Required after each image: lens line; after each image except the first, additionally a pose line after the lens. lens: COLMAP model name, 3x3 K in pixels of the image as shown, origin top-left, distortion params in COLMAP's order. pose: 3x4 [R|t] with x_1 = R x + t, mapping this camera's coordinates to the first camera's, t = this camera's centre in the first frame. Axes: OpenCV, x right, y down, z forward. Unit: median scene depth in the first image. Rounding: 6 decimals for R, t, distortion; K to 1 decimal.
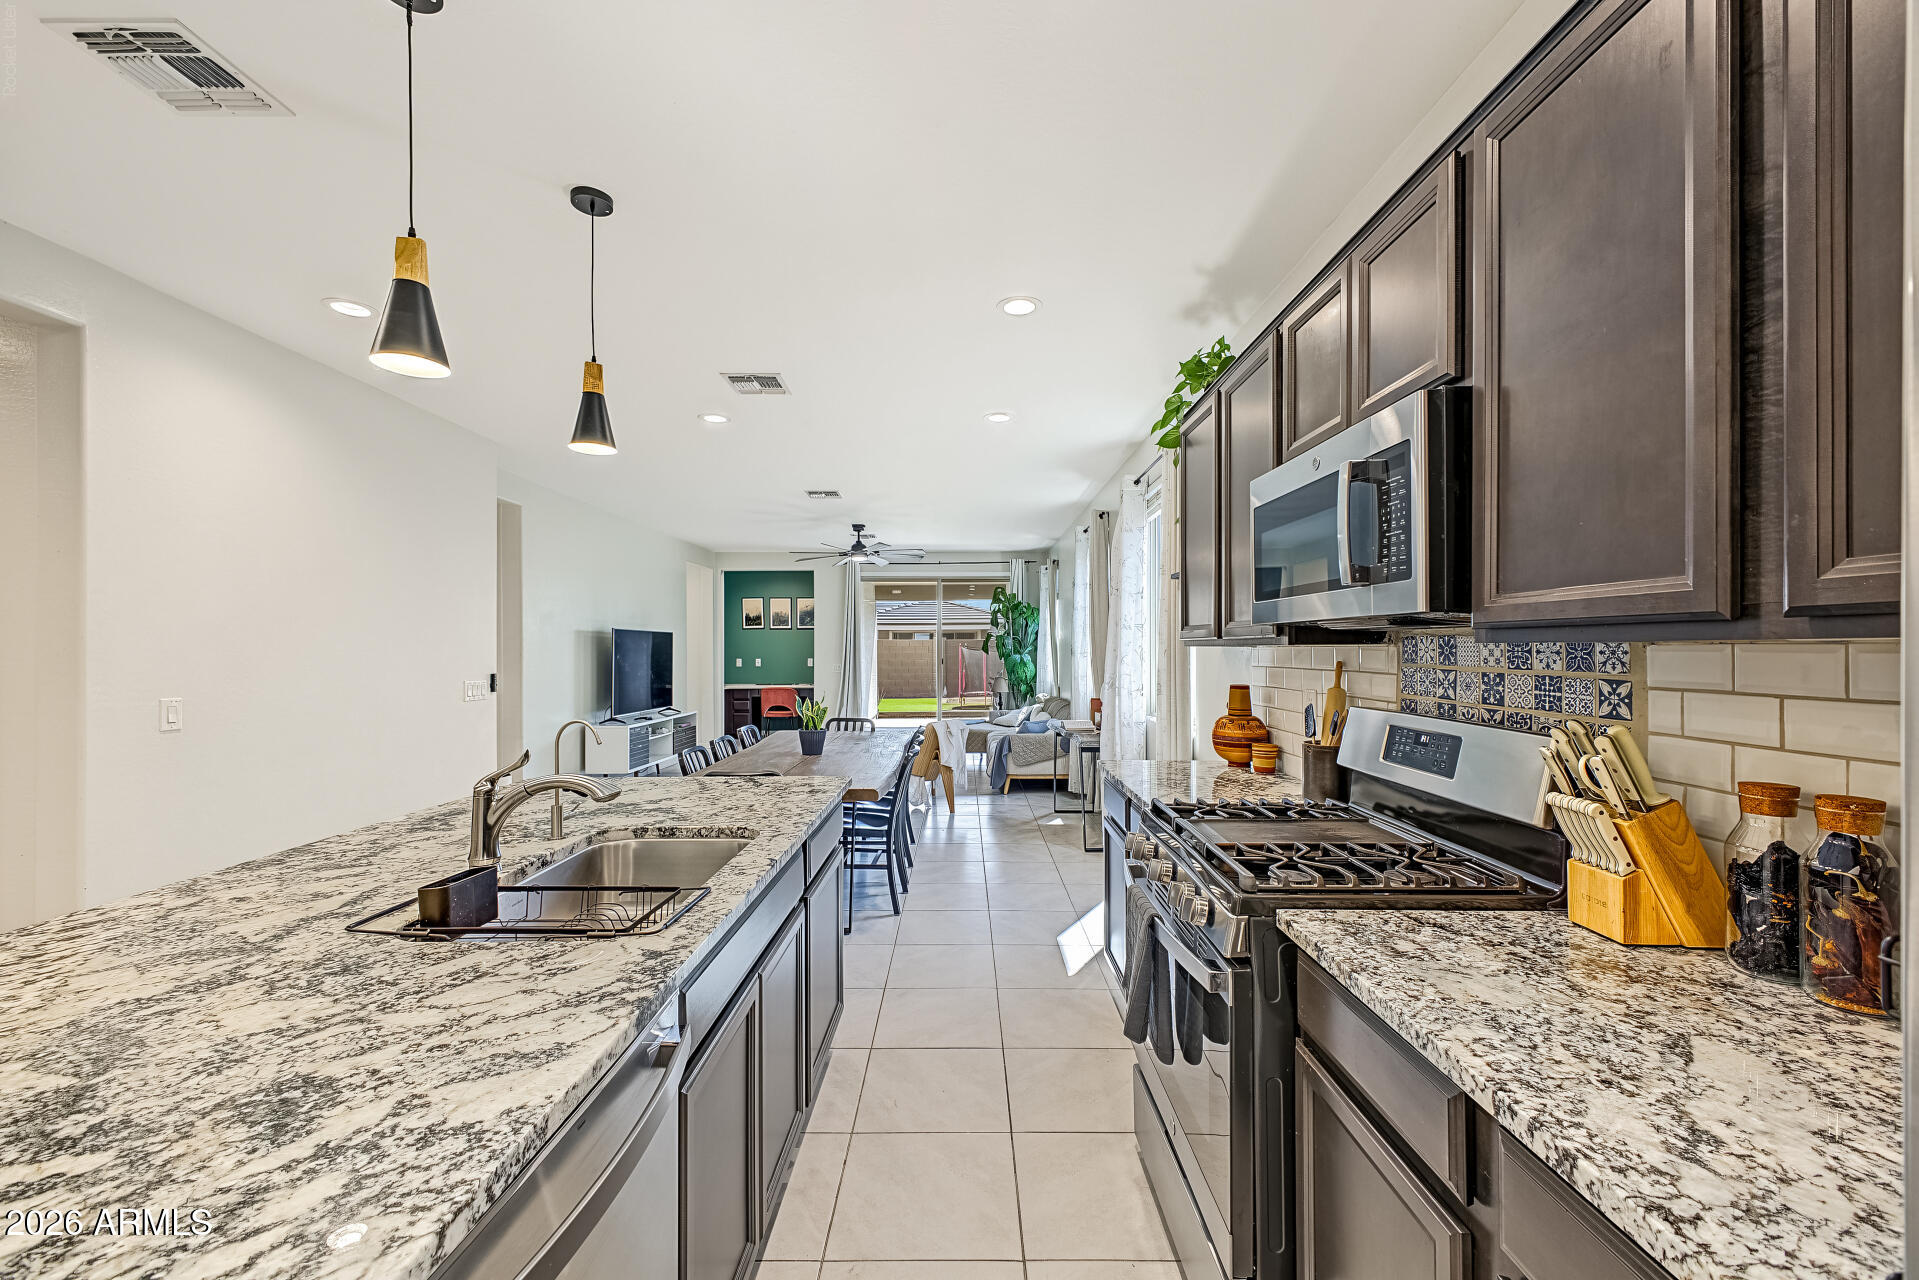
lens RADIAL K [[751.1, 0, 958.4], [0, 751.1, 650.6], [0, 0, 1]] dist [0.017782, -0.000088]
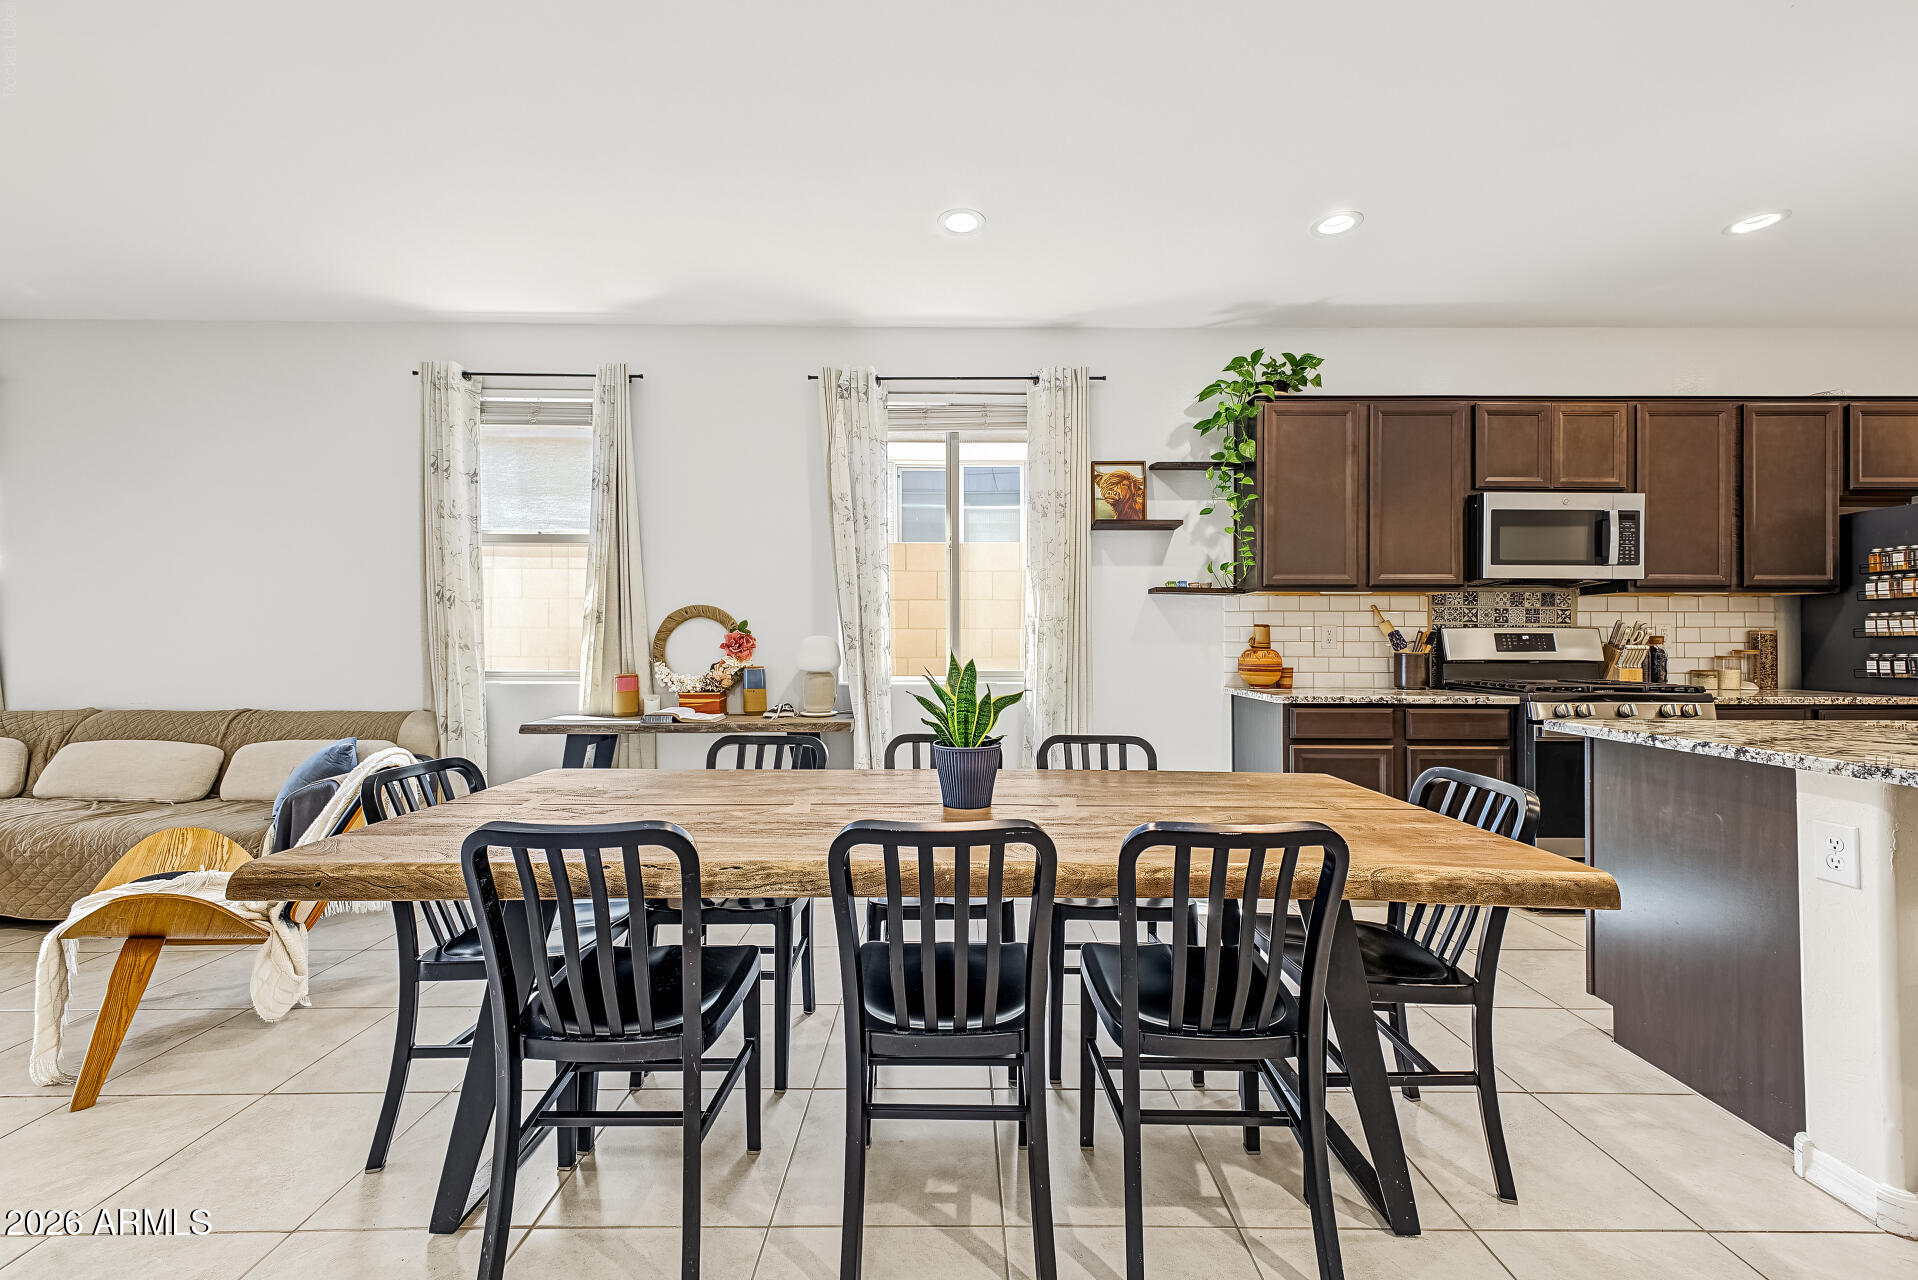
lens RADIAL K [[768.1, 0, 952.9], [0, 768.1, 643.1], [0, 0, 1]] dist [0.001692, 0.000470]
pose [[-0.009752, -0.007183, 0.999927, -1.446841], [-0.001803, 0.999973, 0.007166, 0.110140], [-0.999951, -0.001733, -0.009765, 2.449707]]
